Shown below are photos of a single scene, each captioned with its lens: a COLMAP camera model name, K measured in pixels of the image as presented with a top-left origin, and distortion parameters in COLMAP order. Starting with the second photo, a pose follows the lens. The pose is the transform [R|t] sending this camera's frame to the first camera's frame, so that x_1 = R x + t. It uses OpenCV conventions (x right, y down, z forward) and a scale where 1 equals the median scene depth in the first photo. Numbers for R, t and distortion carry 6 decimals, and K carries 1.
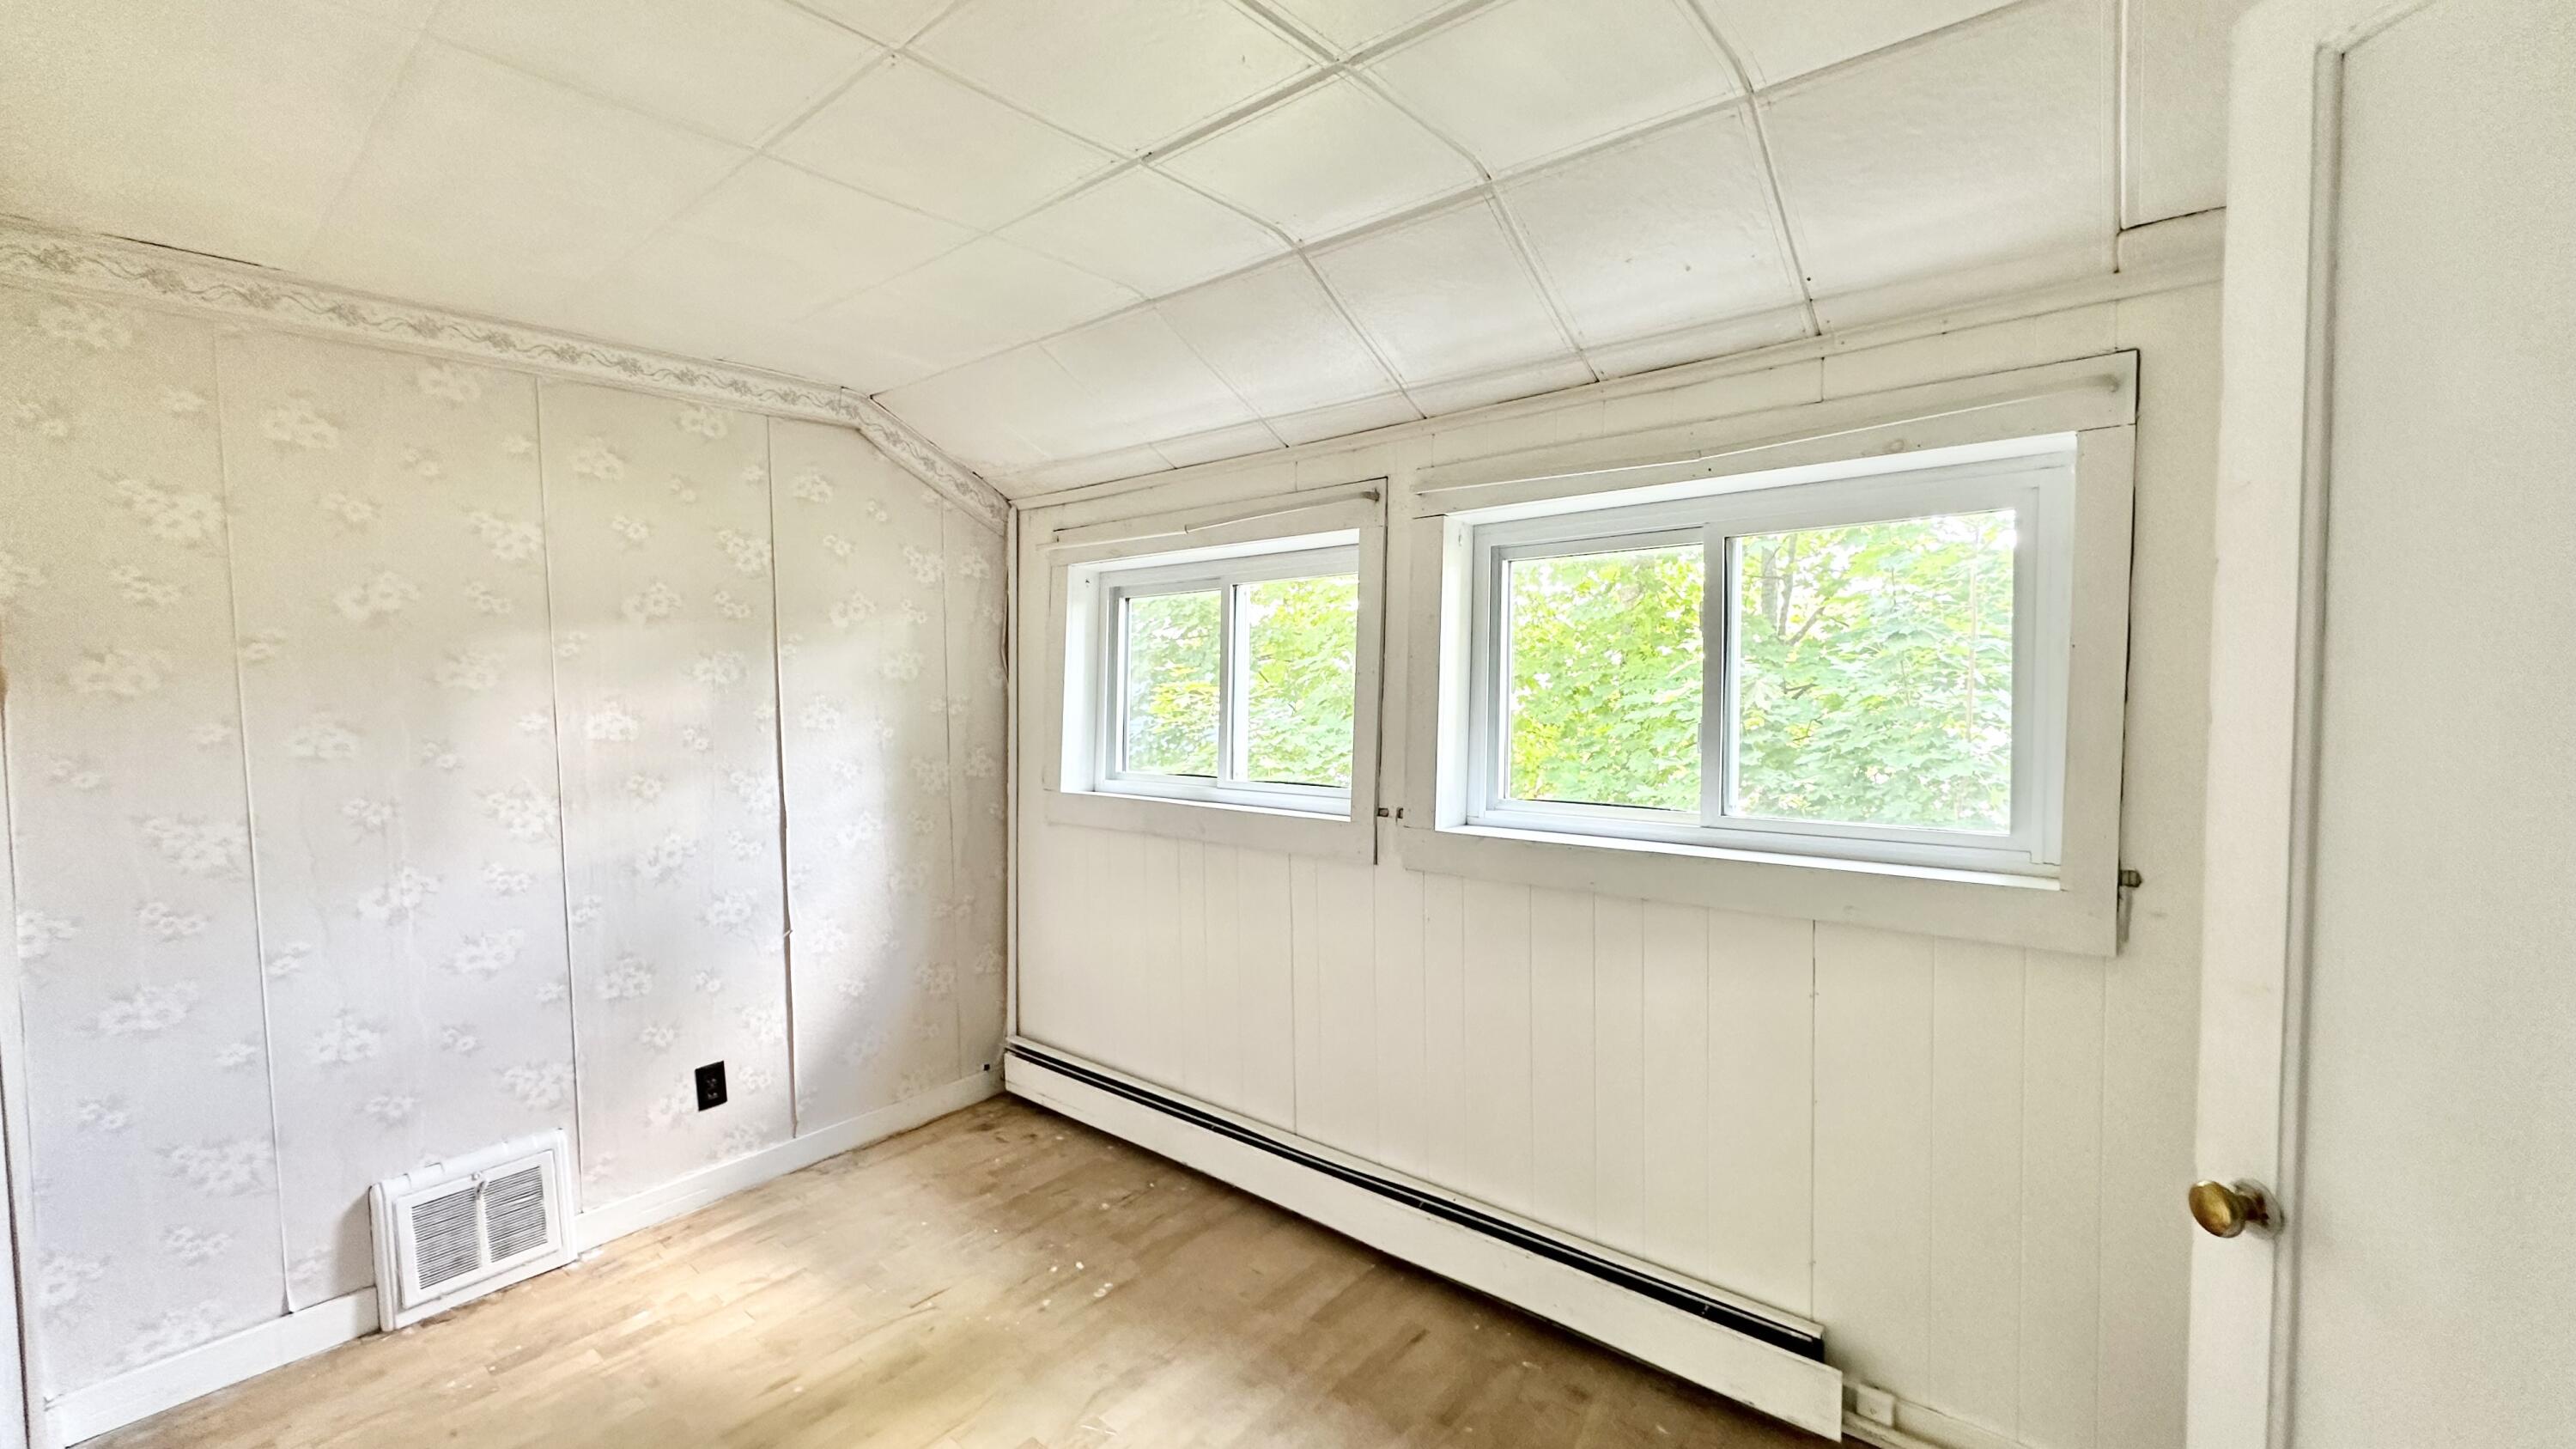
lens RADIAL K [[1031.5, 0, 1288.0], [0, 1031.5, 724.5], [0, 0, 1]] dist [-0.002030, 0.000220]
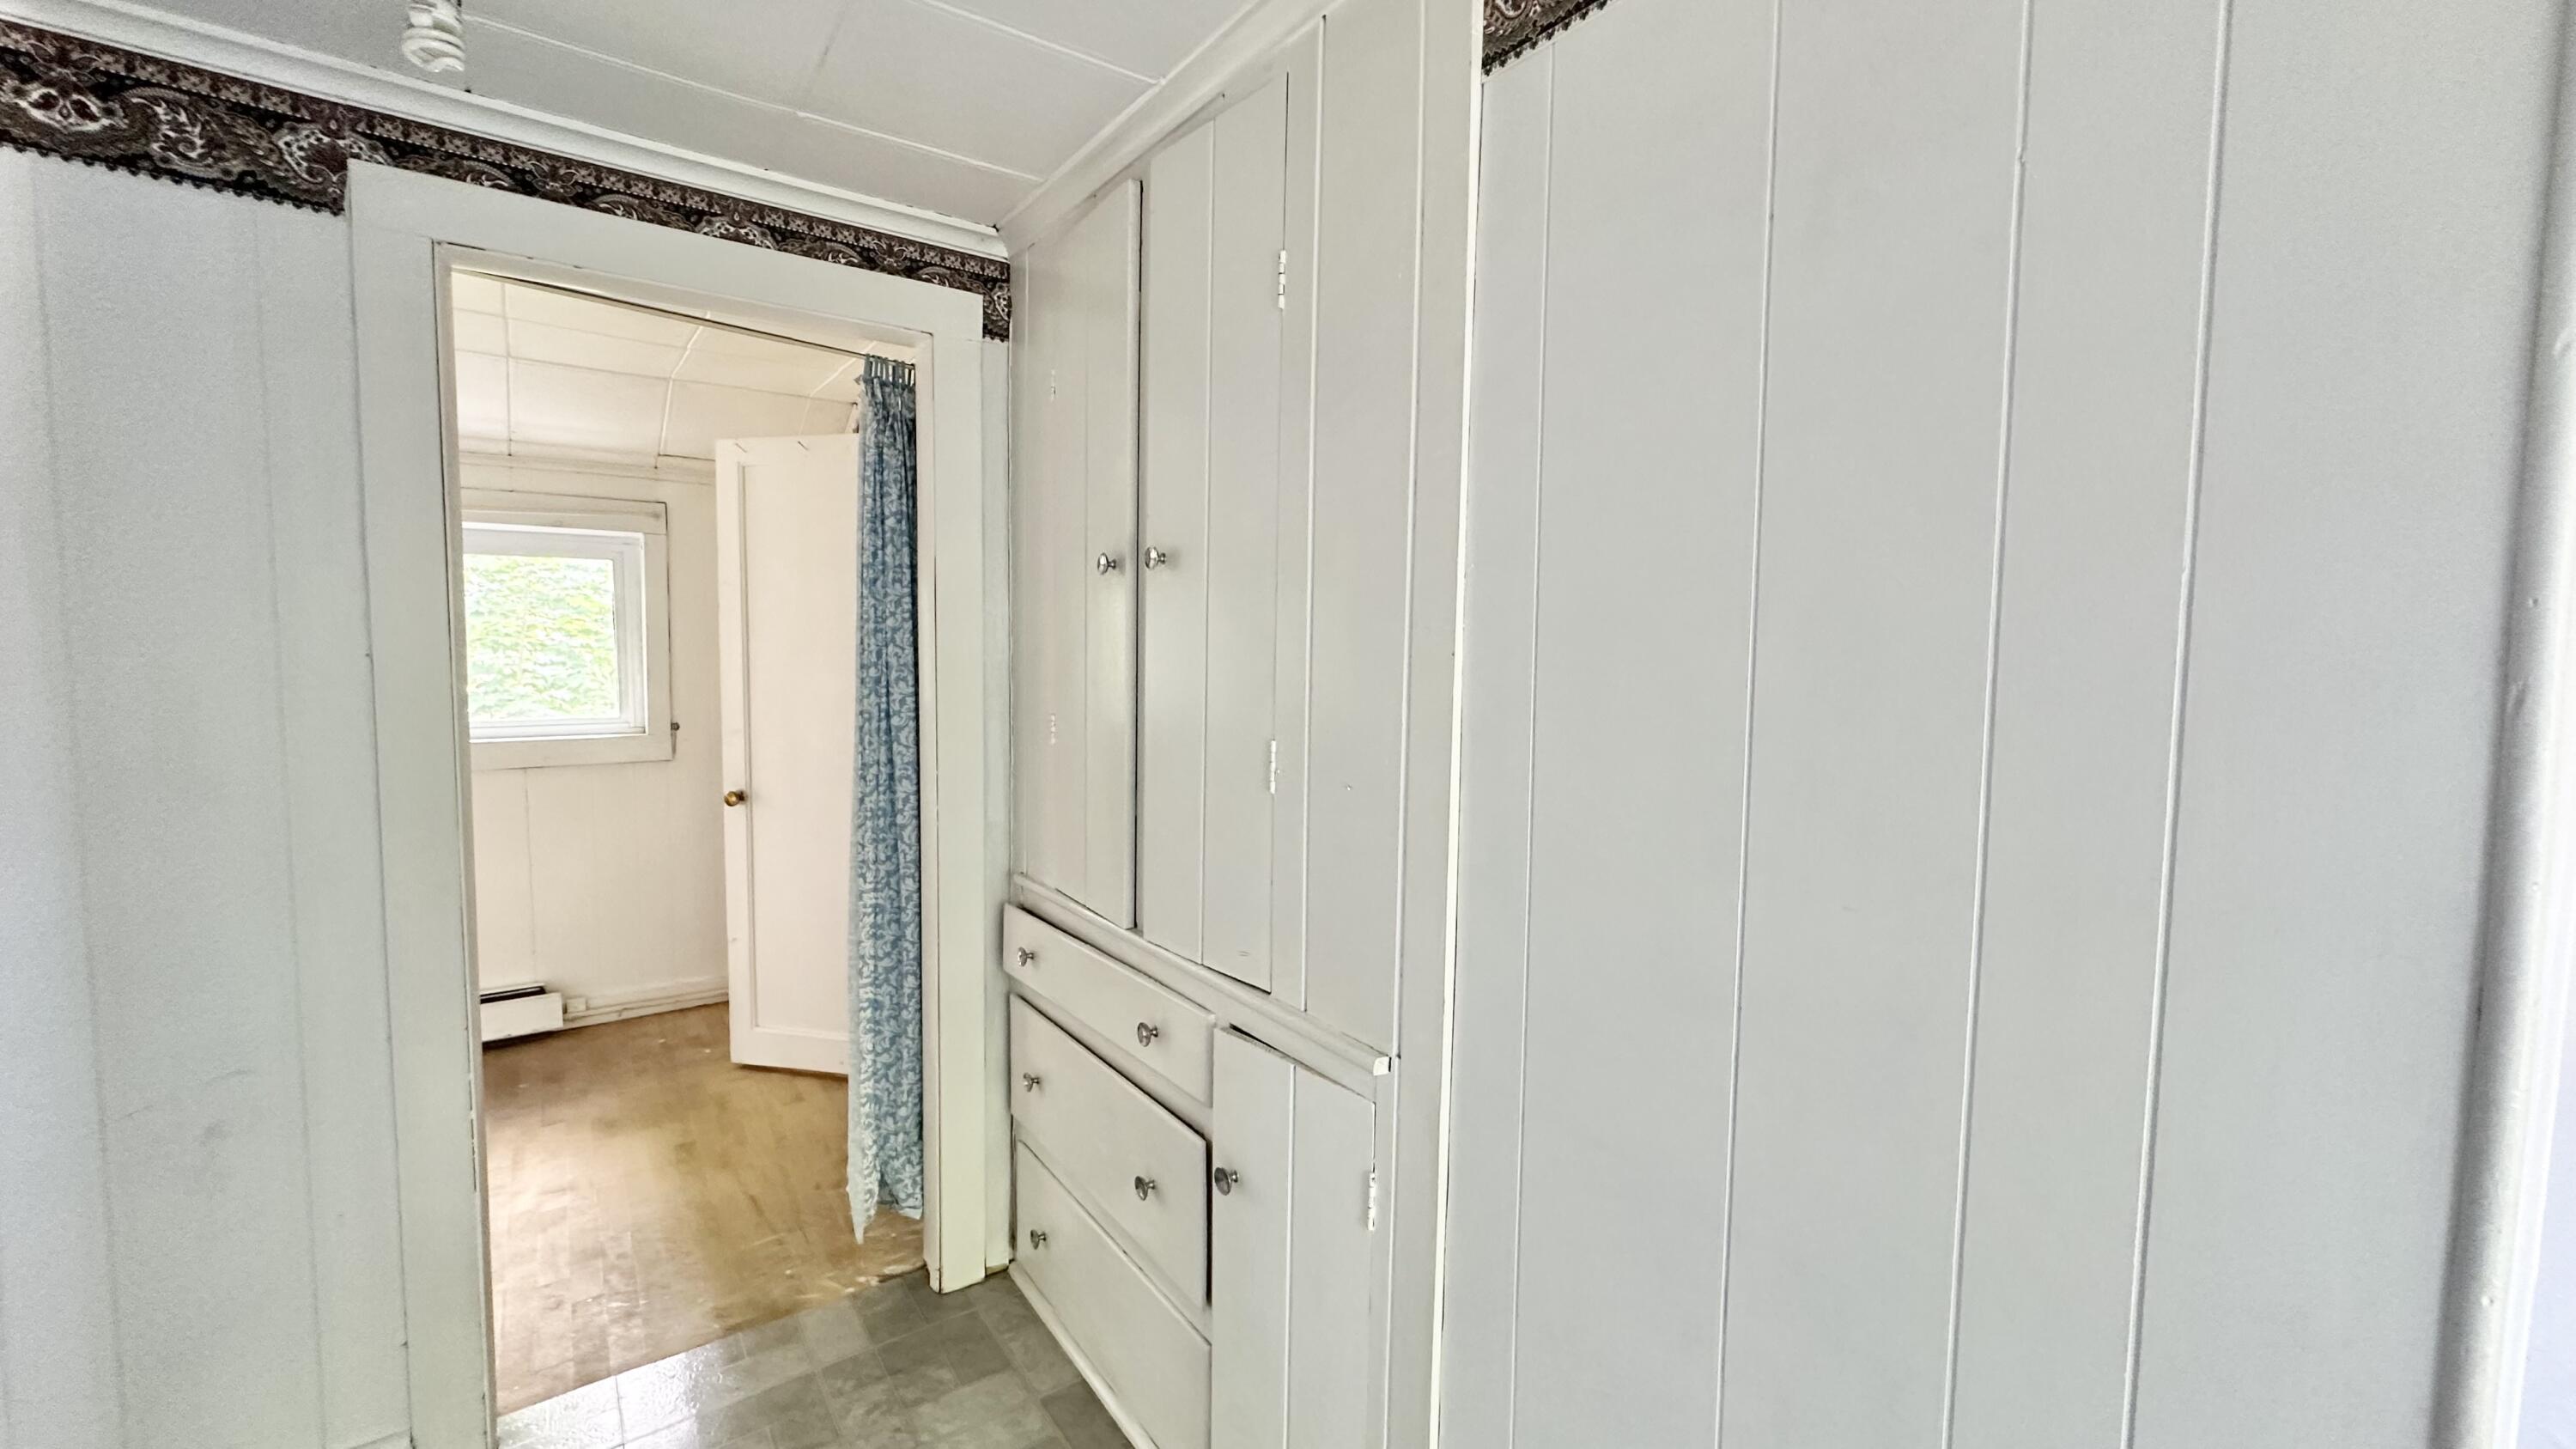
lens RADIAL K [[1031.5, 0, 1288.0], [0, 1031.5, 724.5], [0, 0, 1]] dist [-0.002030, 0.000220]
pose [[0.239867, -0.048224, 0.969607, -1.150240], [0.033465, 0.998583, 0.041386, 0.093649], [-0.970229, 0.022521, 0.241141, -0.947539]]
